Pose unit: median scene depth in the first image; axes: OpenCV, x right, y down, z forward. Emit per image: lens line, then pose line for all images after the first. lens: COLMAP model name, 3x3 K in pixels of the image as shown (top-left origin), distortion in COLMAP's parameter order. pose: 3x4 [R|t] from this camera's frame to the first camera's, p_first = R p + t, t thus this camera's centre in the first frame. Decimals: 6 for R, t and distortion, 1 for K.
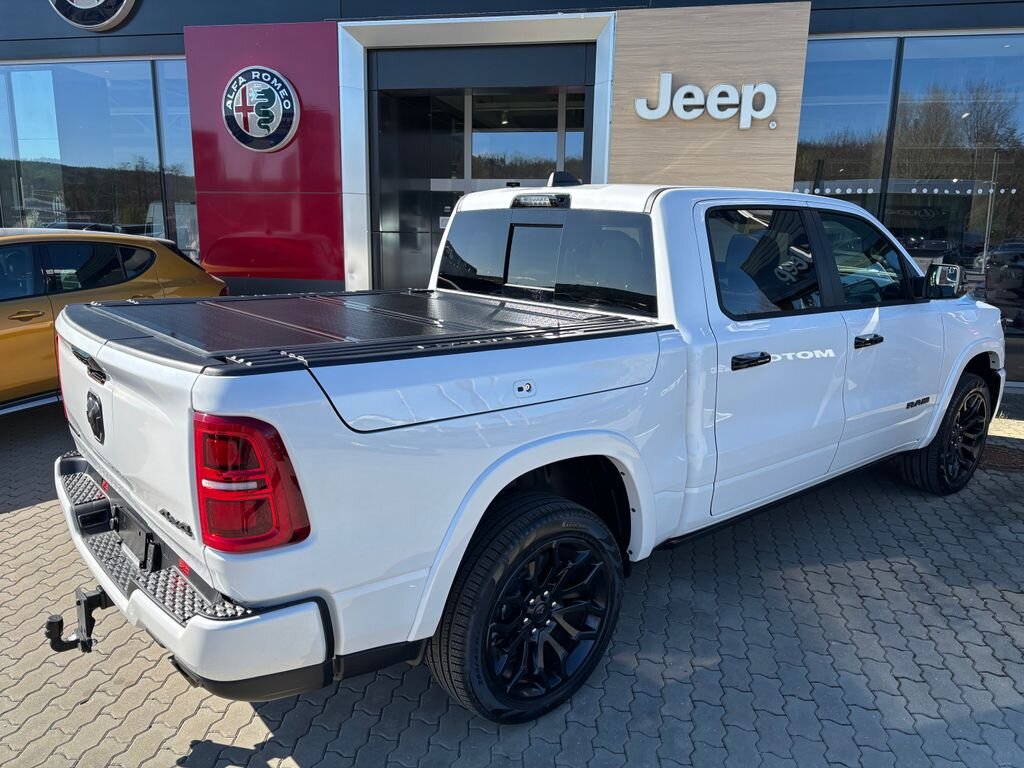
lens RADIAL K [[770.0, 0, 505.2], [0, 770.0, 379.3], [0, 0, 1]] dist [0.037582, -0.029222]
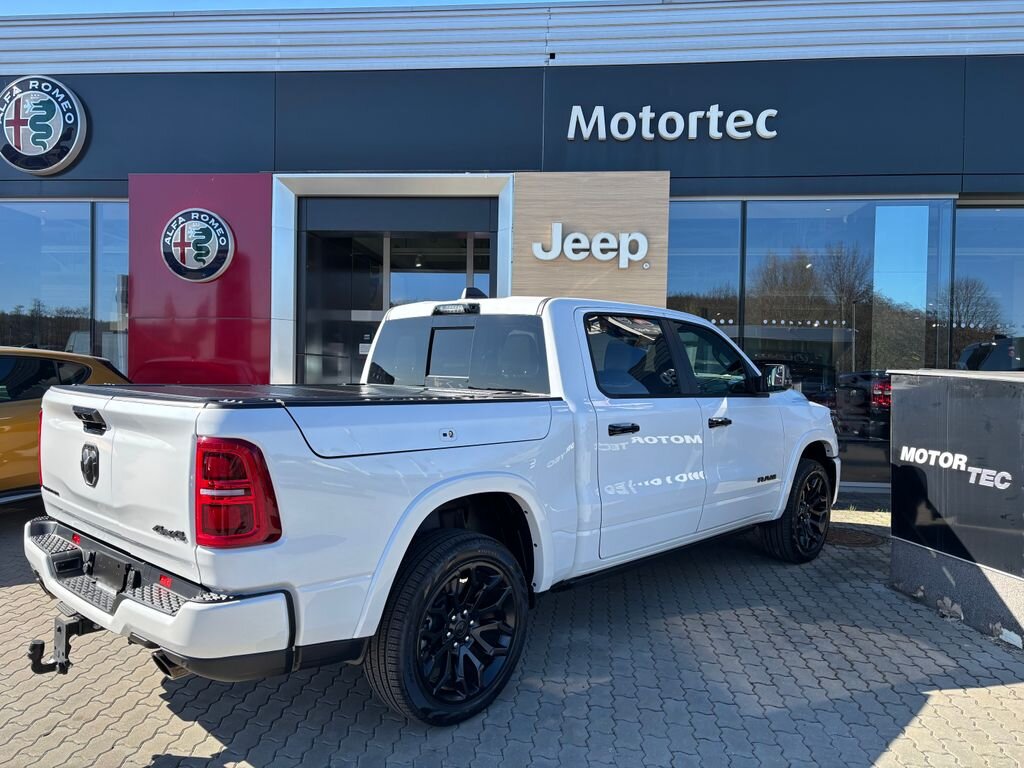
lens RADIAL K [[777.5, 0, 509.4], [0, 777.5, 377.7], [0, 0, 1]] dist [0.044968, -0.041487]
pose [[0.992525, -0.000094, 0.122040, -0.020876], [0.023256, 0.981821, -0.188378, 0.111684], [-0.119804, 0.189808, 0.974484, -0.202390]]
